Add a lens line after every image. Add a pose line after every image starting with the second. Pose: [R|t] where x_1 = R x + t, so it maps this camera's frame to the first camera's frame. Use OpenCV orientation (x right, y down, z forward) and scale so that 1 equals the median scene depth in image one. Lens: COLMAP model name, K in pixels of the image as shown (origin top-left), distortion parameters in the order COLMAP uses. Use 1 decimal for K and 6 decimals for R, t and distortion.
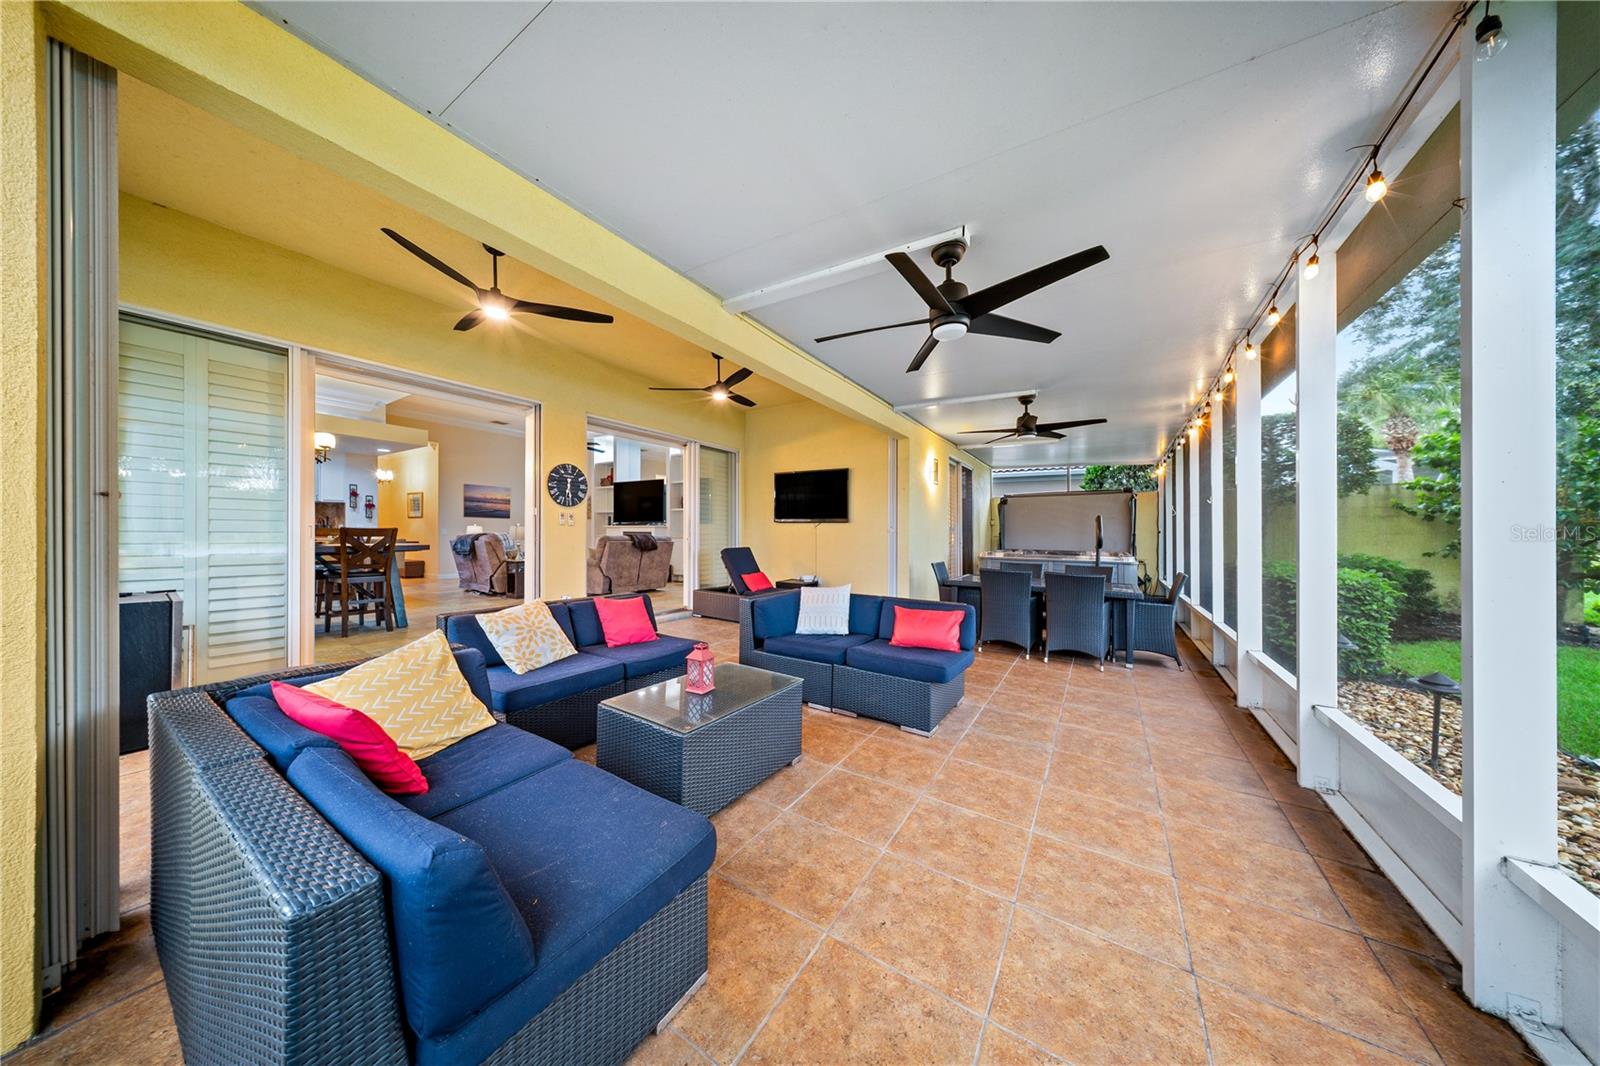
lens RADIAL K [[476.8, 0, 793.9], [0, 476.8, 534.9], [0, 0, 1]] dist [0.000337, -0.000031]
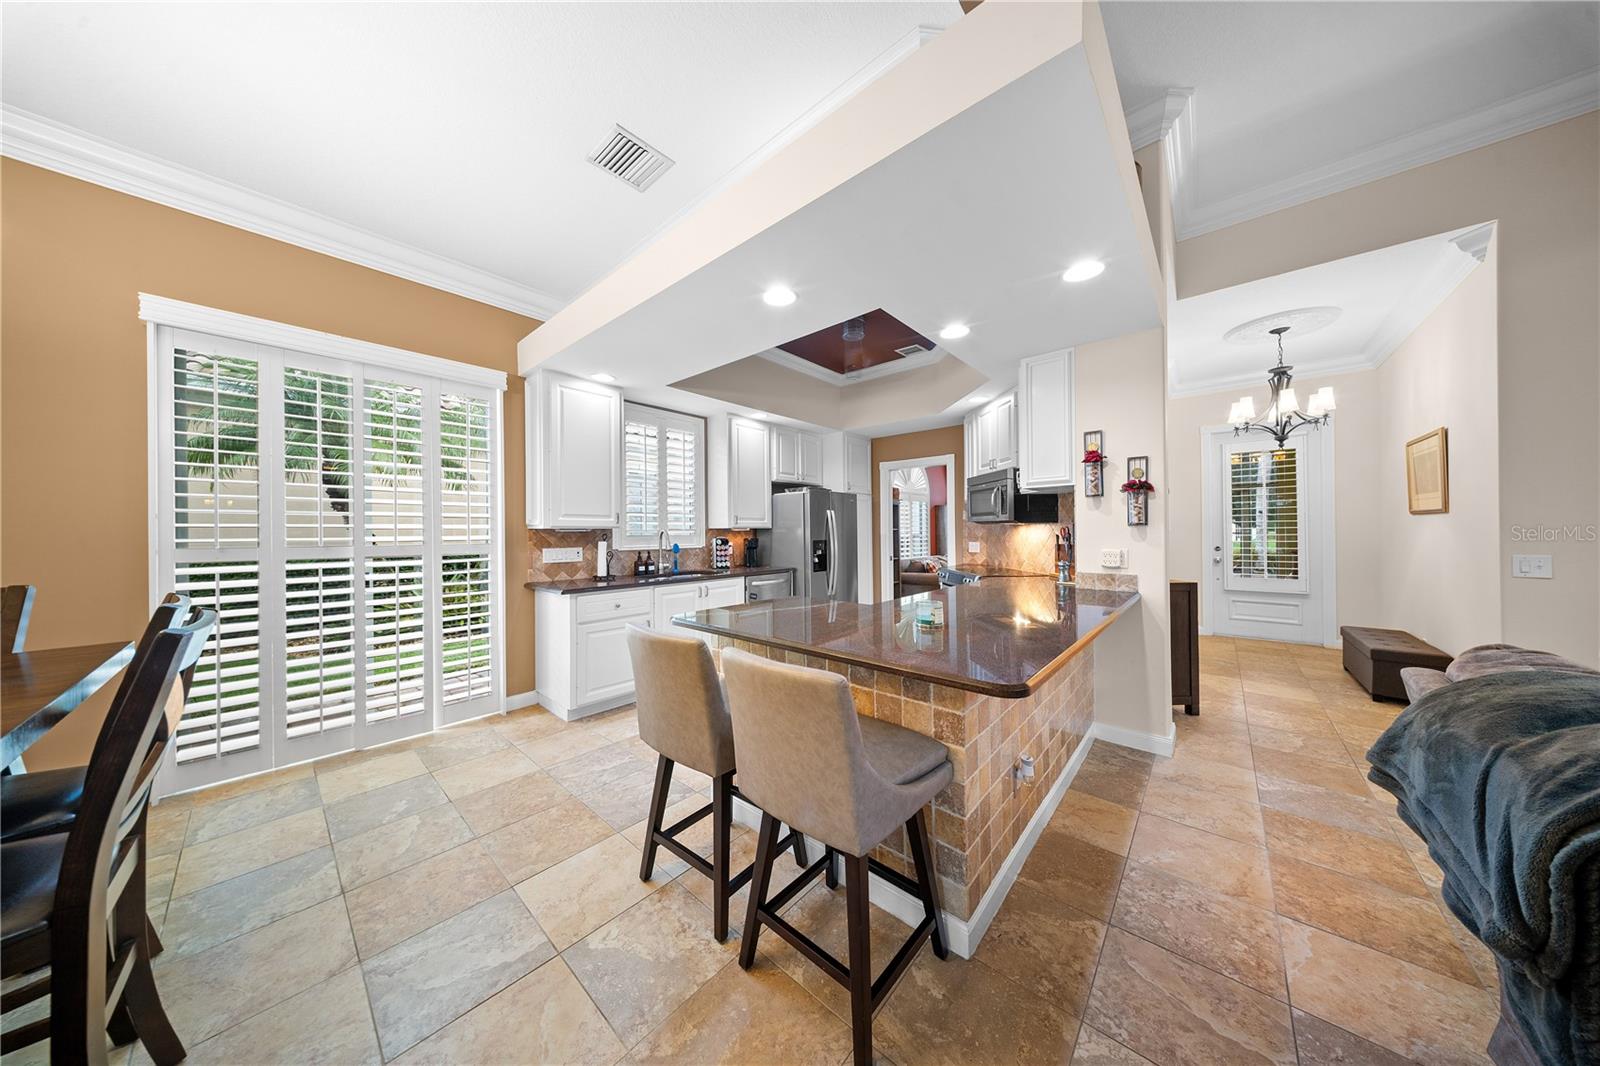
lens RADIAL K [[475.4, 0, 794.1], [0, 475.4, 530.3], [0, 0, 1]] dist [0.000861, -0.000012]
pose [[-0.161103, -0.002601, -0.986934, -0.411495], [0.003743, 0.999988, -0.003247, -0.024561], [0.986930, -0.004217, -0.161091, 0.635149]]
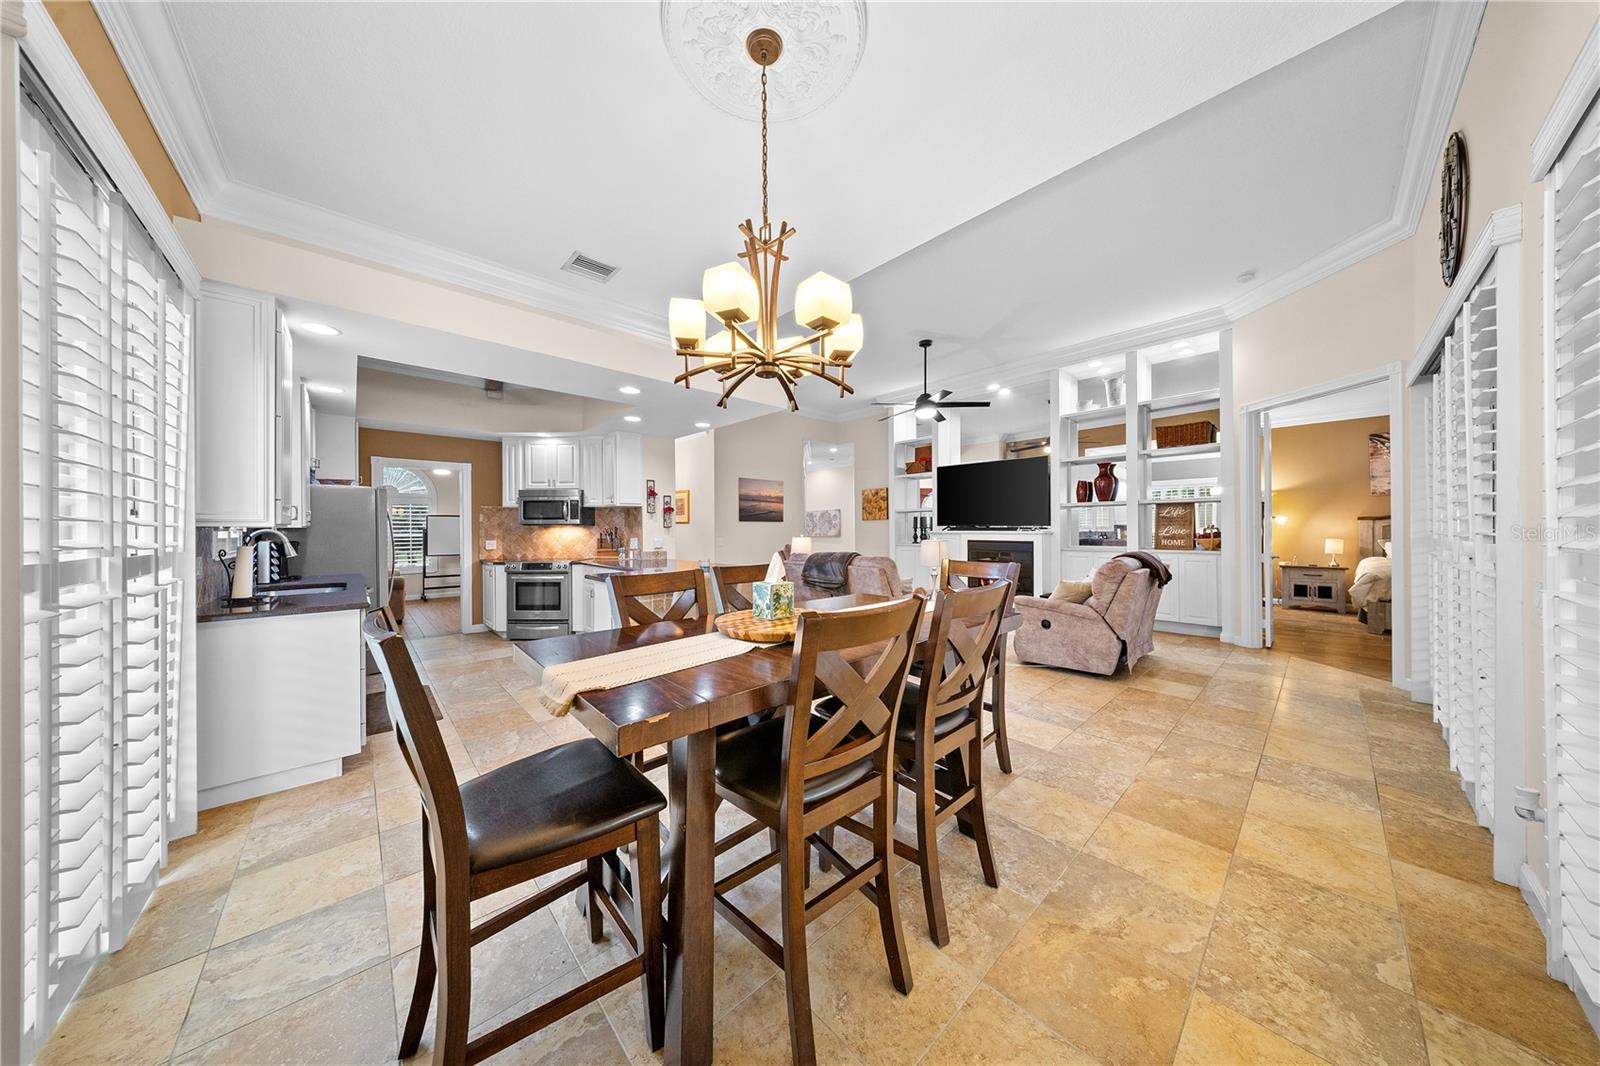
lens RADIAL K [[481.6, 0, 792.7], [0, 481.6, 526.2], [0, 0, 1]] dist [0.000587, -0.000025]
pose [[0.964565, -0.009928, -0.263658, -0.407269], [0.008479, 0.999942, -0.006635, -0.024026], [0.263709, 0.004164, 0.964593, 0.282271]]
